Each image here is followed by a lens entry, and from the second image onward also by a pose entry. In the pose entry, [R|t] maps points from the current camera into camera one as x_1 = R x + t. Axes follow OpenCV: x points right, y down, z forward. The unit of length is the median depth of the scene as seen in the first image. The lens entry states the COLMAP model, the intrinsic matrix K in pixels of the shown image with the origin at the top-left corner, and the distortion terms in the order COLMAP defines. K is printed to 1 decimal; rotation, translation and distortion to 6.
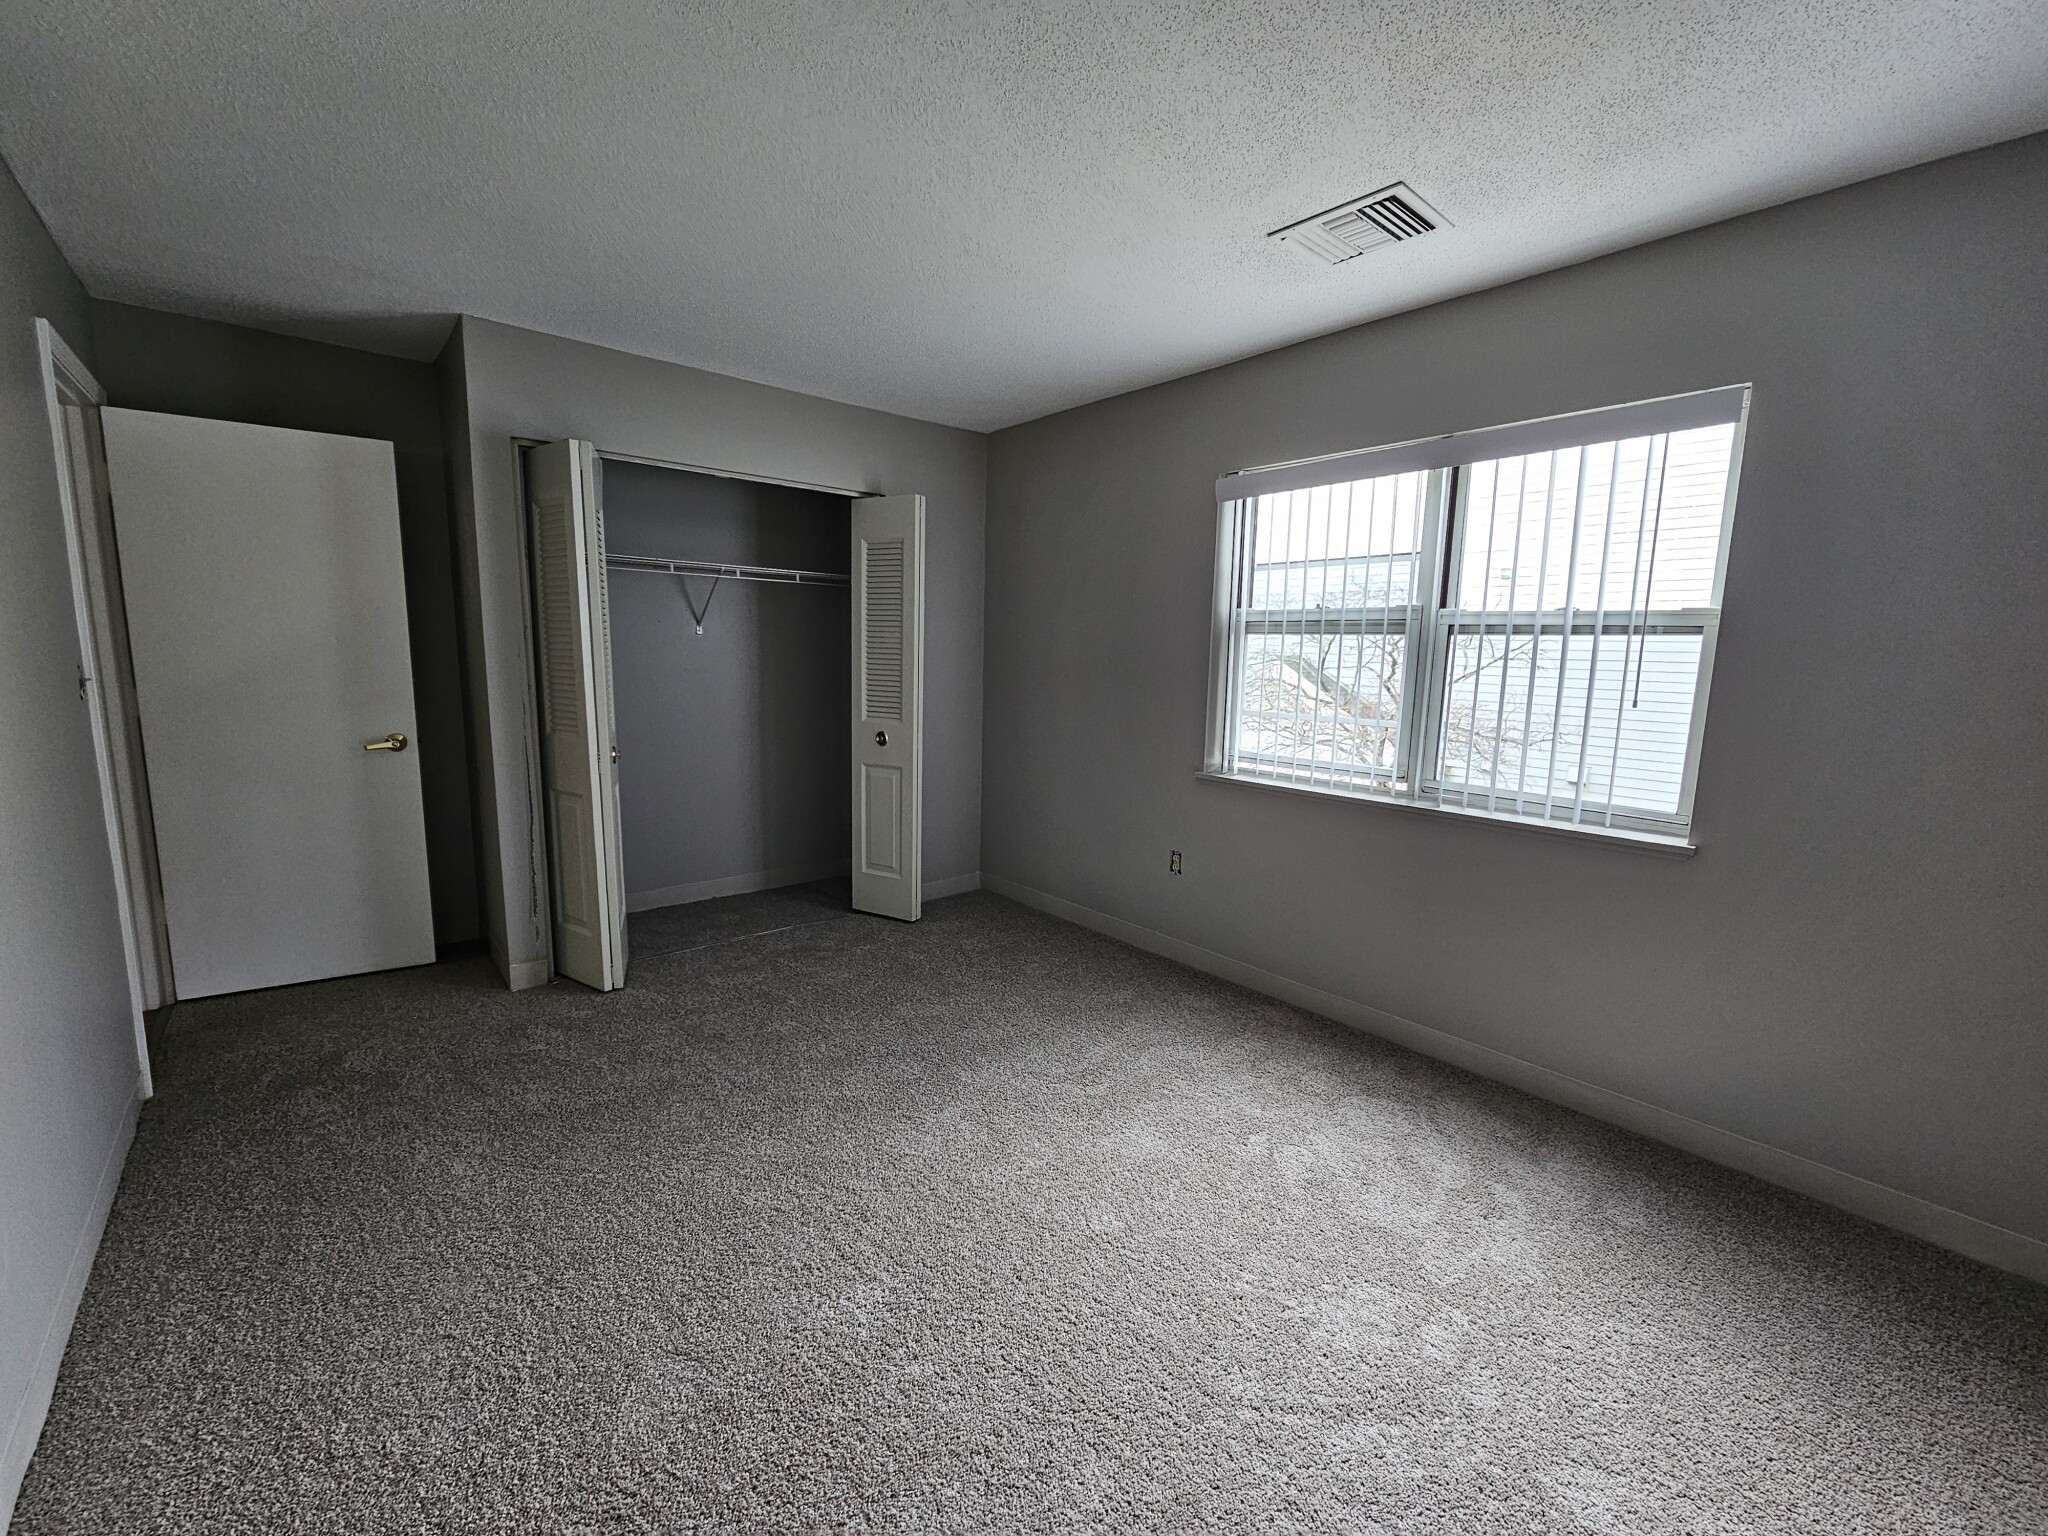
lens RADIAL K [[834.1, 0, 1013.1], [0, 834.1, 768.9], [0, 0, 1]] dist [0.000083, 0.000485]
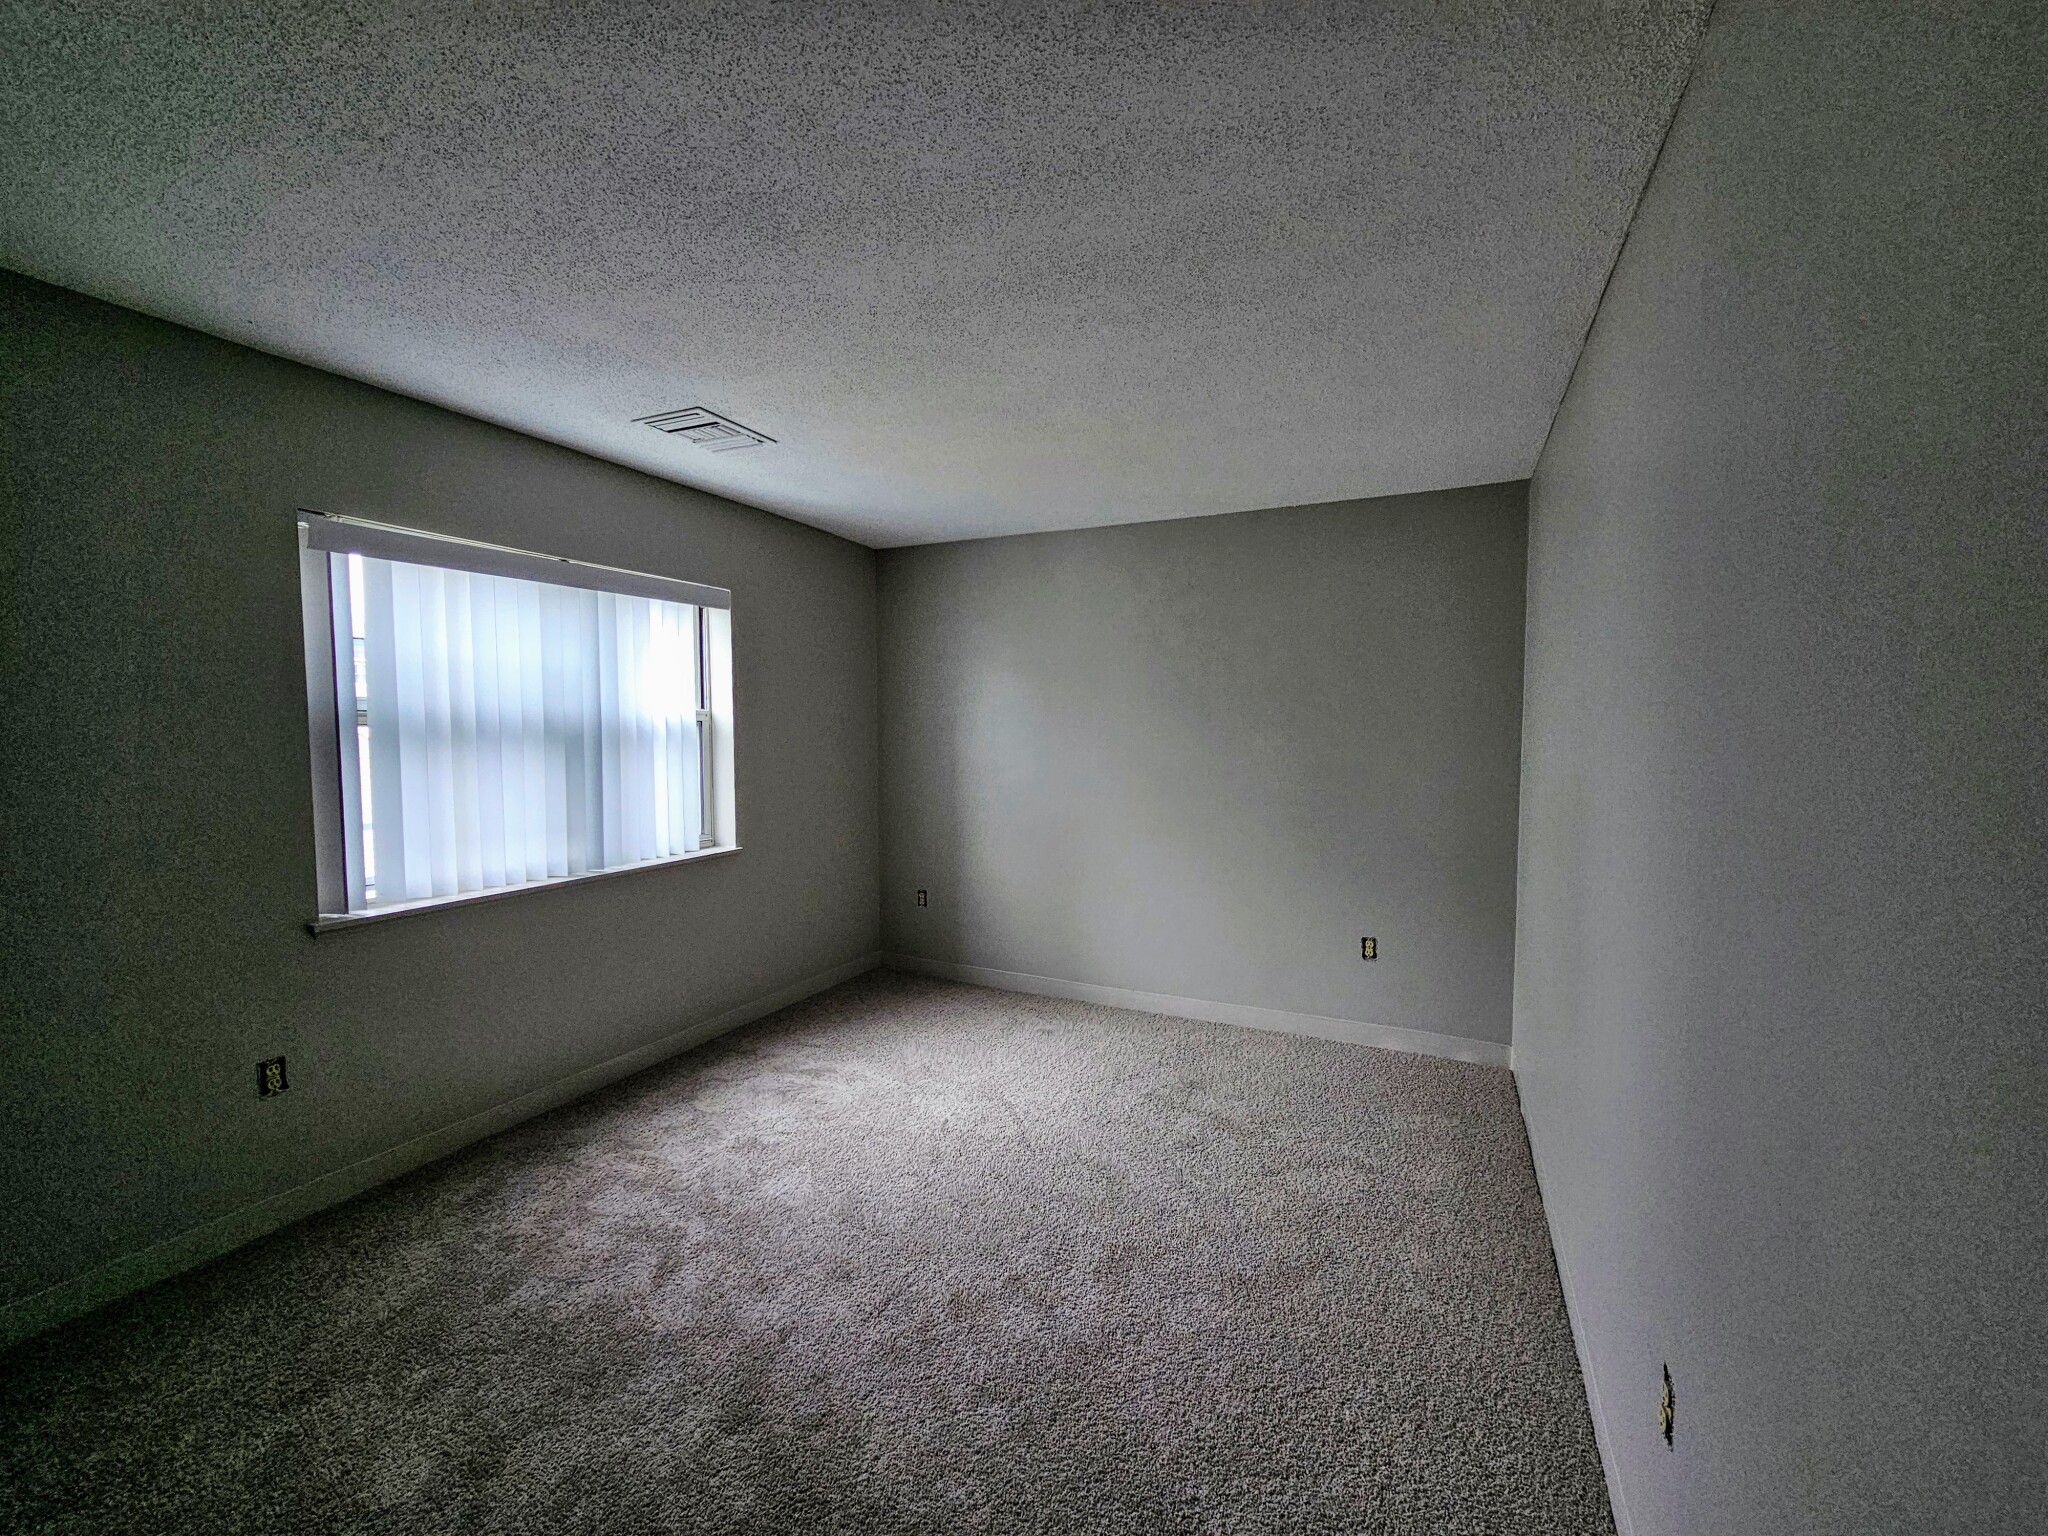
lens RADIAL K [[834.1, 0, 1022.6], [0, 834.1, 778.5], [0, 0, 1]] dist [0.000083, 0.000485]
pose [[-0.415423, -0.073775, 0.906632, -0.798680], [0.114798, 0.984484, 0.132711, -0.175491], [-0.902355, 0.159211, -0.400508, 0.893269]]
